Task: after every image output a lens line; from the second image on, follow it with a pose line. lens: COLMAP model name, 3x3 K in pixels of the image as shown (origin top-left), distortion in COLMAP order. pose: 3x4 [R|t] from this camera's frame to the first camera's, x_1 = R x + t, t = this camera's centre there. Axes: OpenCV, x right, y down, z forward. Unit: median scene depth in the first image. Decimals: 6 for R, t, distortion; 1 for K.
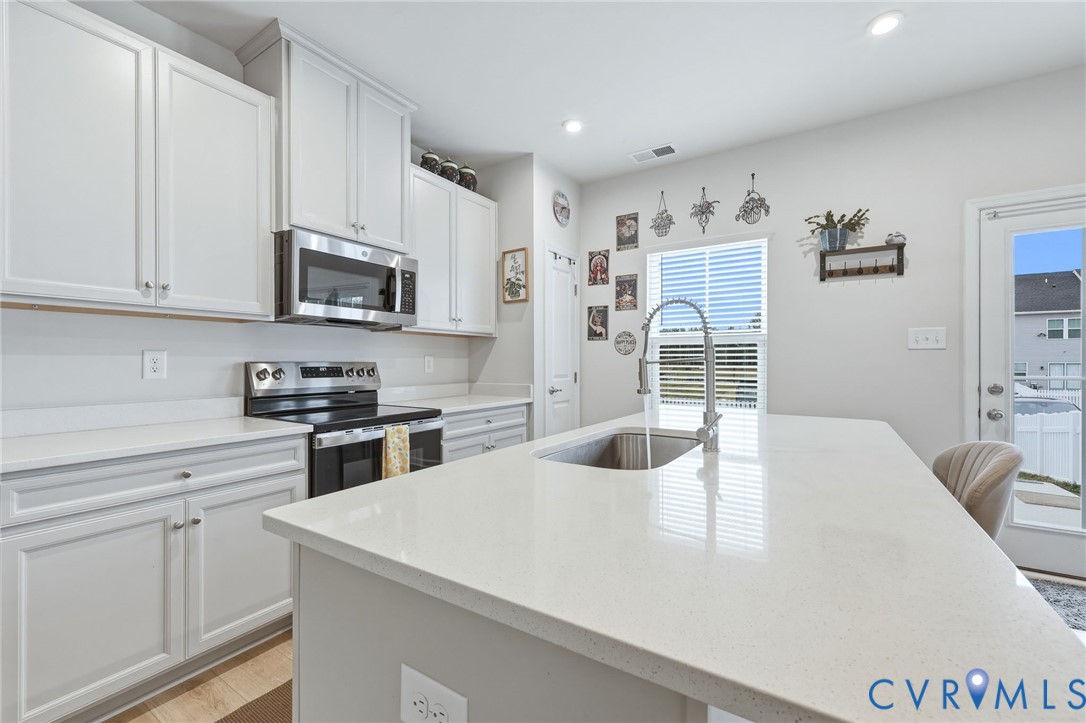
lens RADIAL K [[451.7, 0, 539.0], [0, 451.7, 362.6], [0, 0, 1]] dist [0.000937, 0.000161]
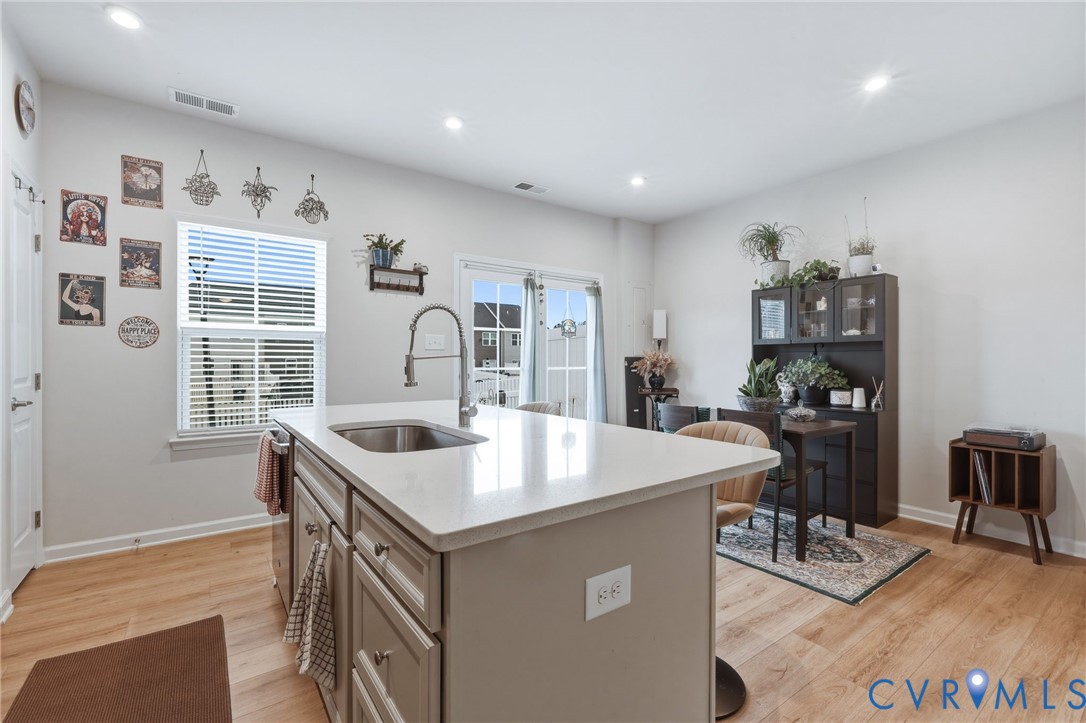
lens RADIAL K [[472.3, 0, 543.0], [0, 472.3, 361.5], [0, 0, 1]] dist [-0.000869, 0.000087]
pose [[0.359488, -0.002307, 0.933147, -0.352543], [-0.001765, 0.999993, 0.003152, 0.001389], [-0.933148, -0.002780, 0.359482, 0.129503]]
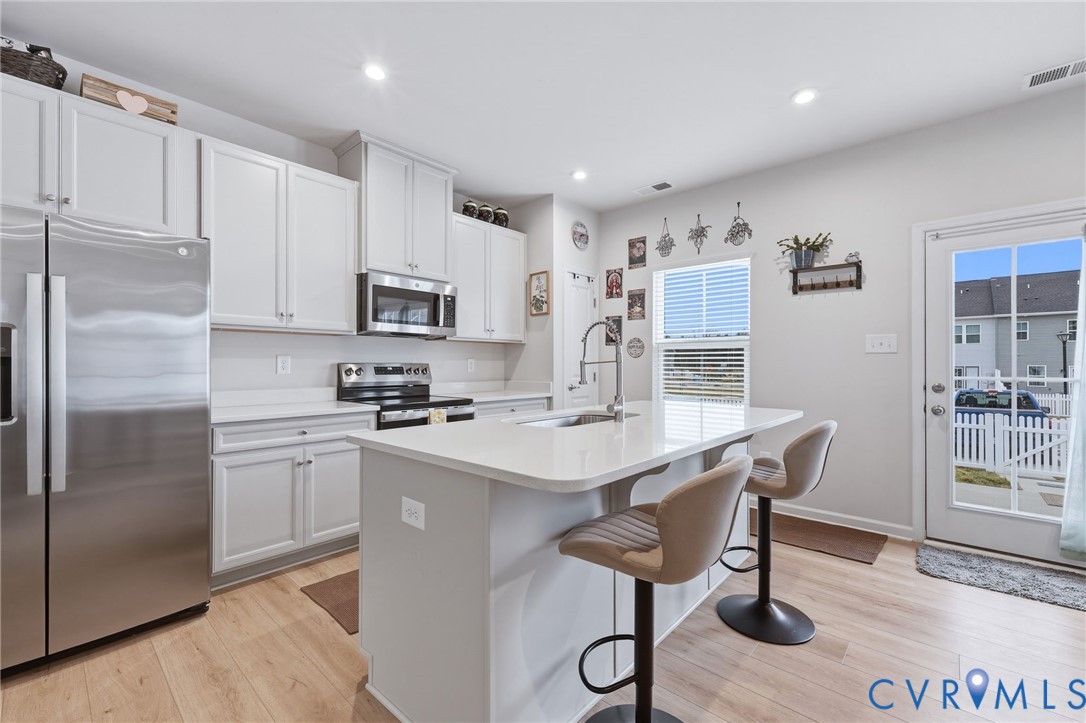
lens RADIAL K [[451.7, 0, 539.0], [0, 451.7, 362.6], [0, 0, 1]] dist [0.000937, 0.000161]
pose [[0.987956, 0.001415, -0.154730, 0.151213], [-0.002187, 0.999986, -0.004823, 0.001971], [0.154721, 0.005103, 0.987945, -0.237440]]
